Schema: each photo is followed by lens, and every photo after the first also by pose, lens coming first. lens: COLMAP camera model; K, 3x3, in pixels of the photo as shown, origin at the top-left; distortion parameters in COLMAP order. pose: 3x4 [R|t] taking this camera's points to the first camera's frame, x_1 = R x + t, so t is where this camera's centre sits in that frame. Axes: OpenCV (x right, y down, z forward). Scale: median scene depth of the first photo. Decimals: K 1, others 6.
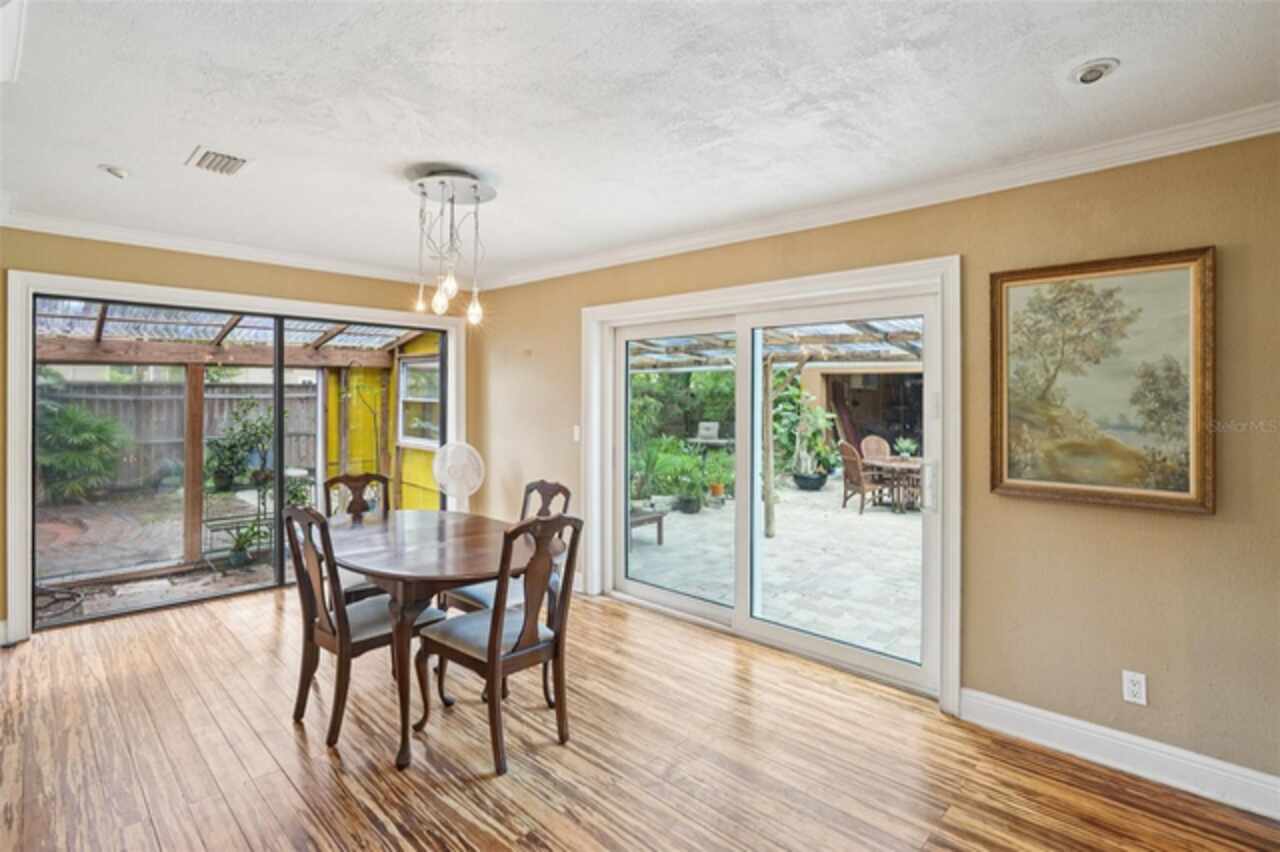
lens RADIAL K [[611.1, 0, 638.7], [0, 611.1, 393.6], [0, 0, 1]] dist [-0.050648, 0.018409]
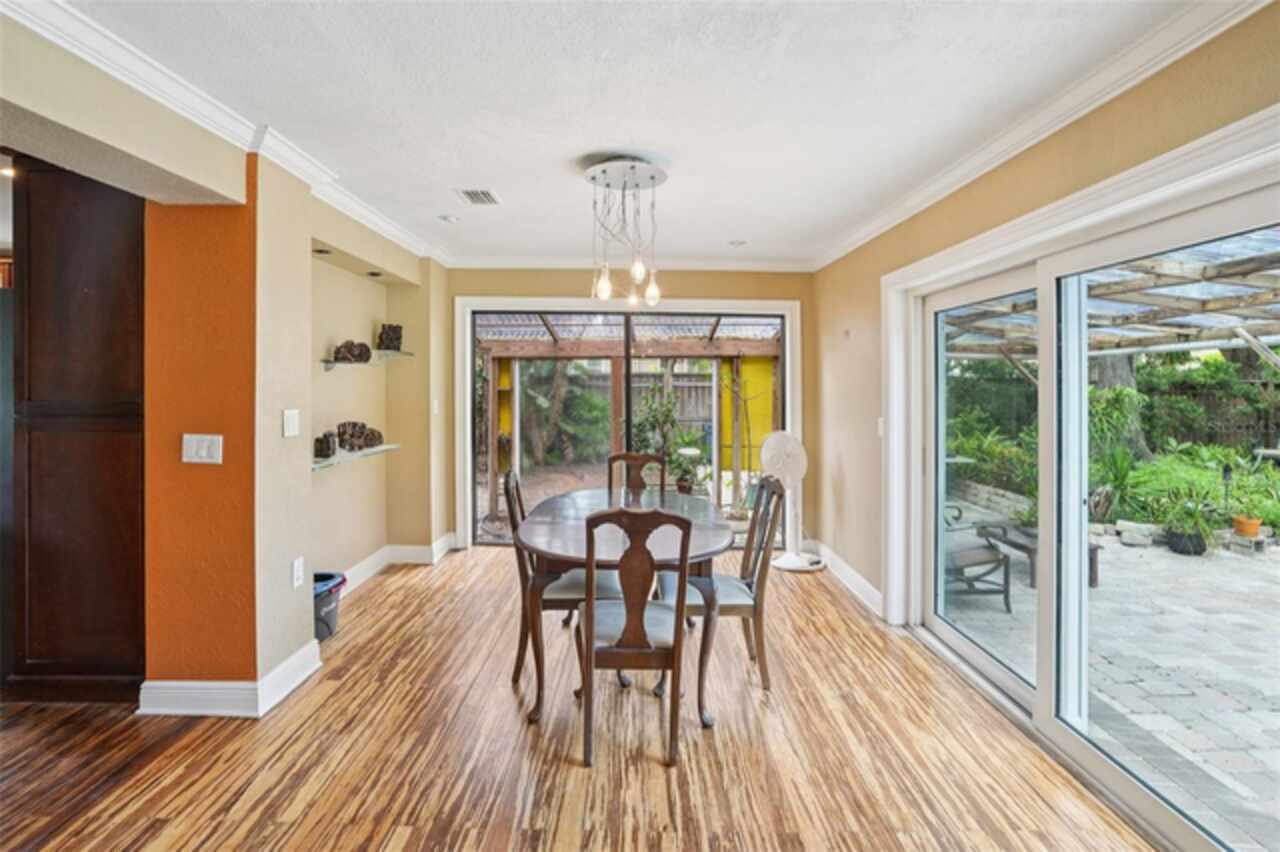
lens RADIAL K [[611.1, 0, 653.8], [0, 611.1, 384.9], [0, 0, 1]] dist [-0.050648, 0.018409]
pose [[0.709653, 0.002975, -0.704545, 0.267425], [-0.001734, 0.999995, 0.002476, 0.005927], [0.704549, -0.000535, 0.709655, 0.191631]]
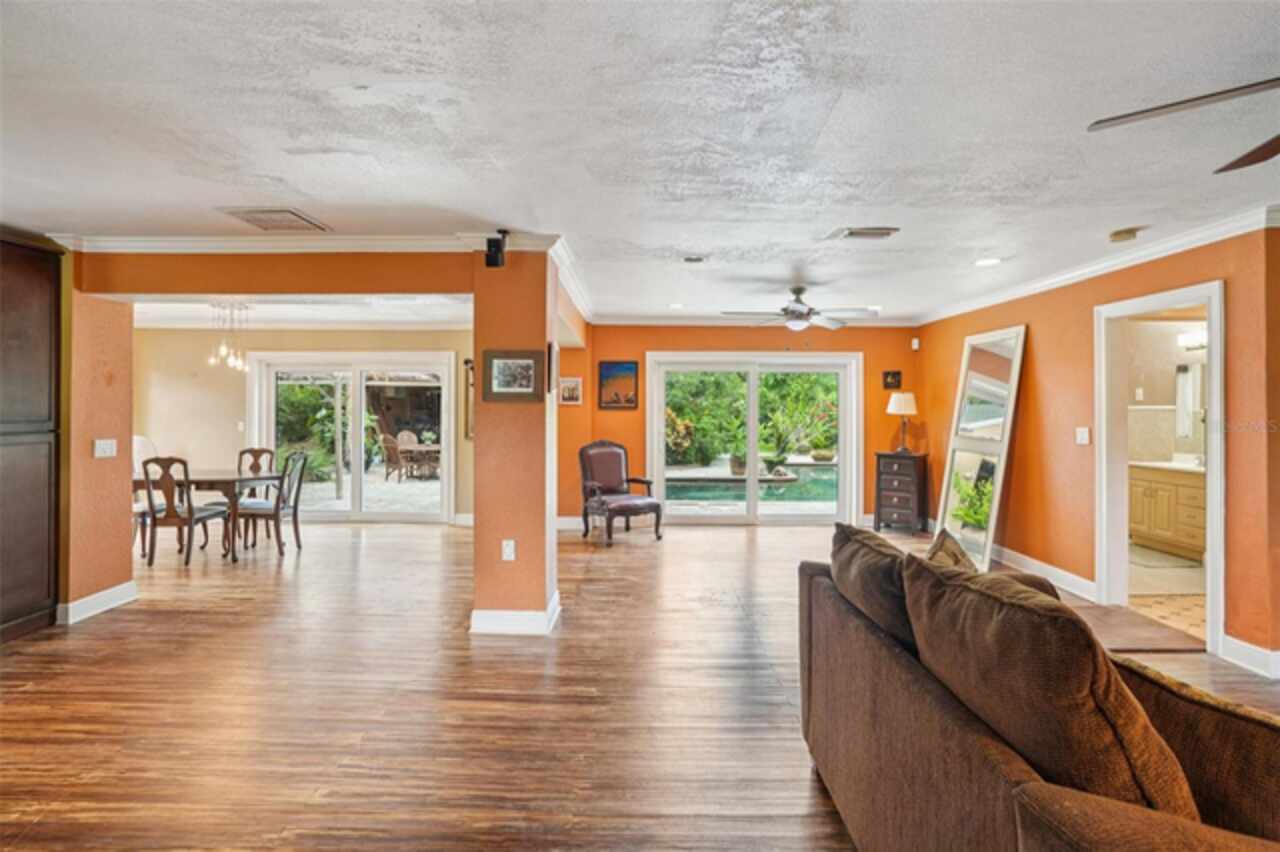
lens RADIAL K [[611.1, 0, 648.4], [0, 611.1, 404.8], [0, 0, 1]] dist [-0.050648, 0.018409]
pose [[0.715378, -0.003183, 0.698730, -0.446416], [-0.003933, 0.999955, 0.008582, -0.012636], [-0.698726, -0.008887, 0.715334, -0.925651]]
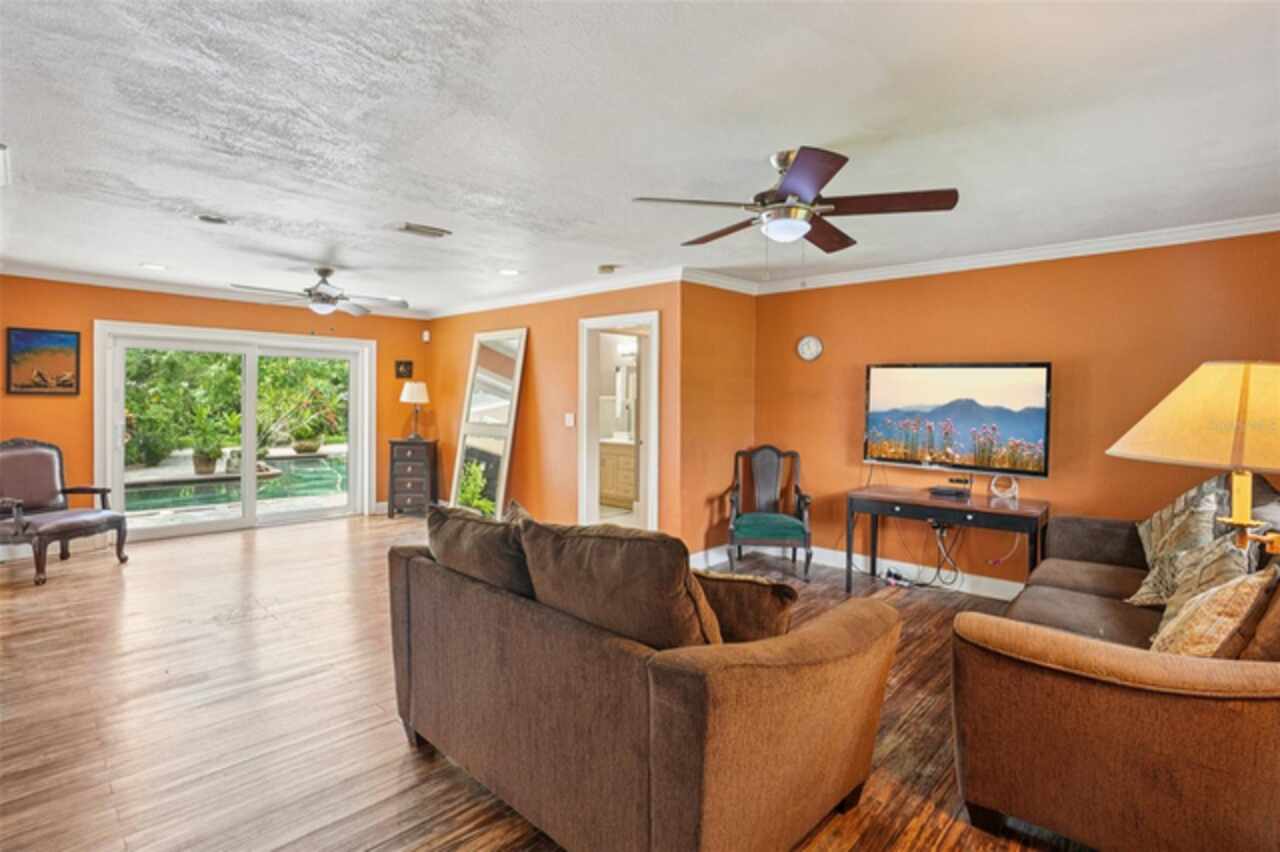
lens RADIAL K [[611.1, 0, 638.4], [0, 611.1, 398.7], [0, 0, 1]] dist [-0.050648, 0.018409]
pose [[-0.009218, -0.007378, 0.999930, -0.525316], [-0.021552, 0.999742, 0.007178, -0.012999], [-0.999725, -0.021484, -0.009375, -0.850186]]
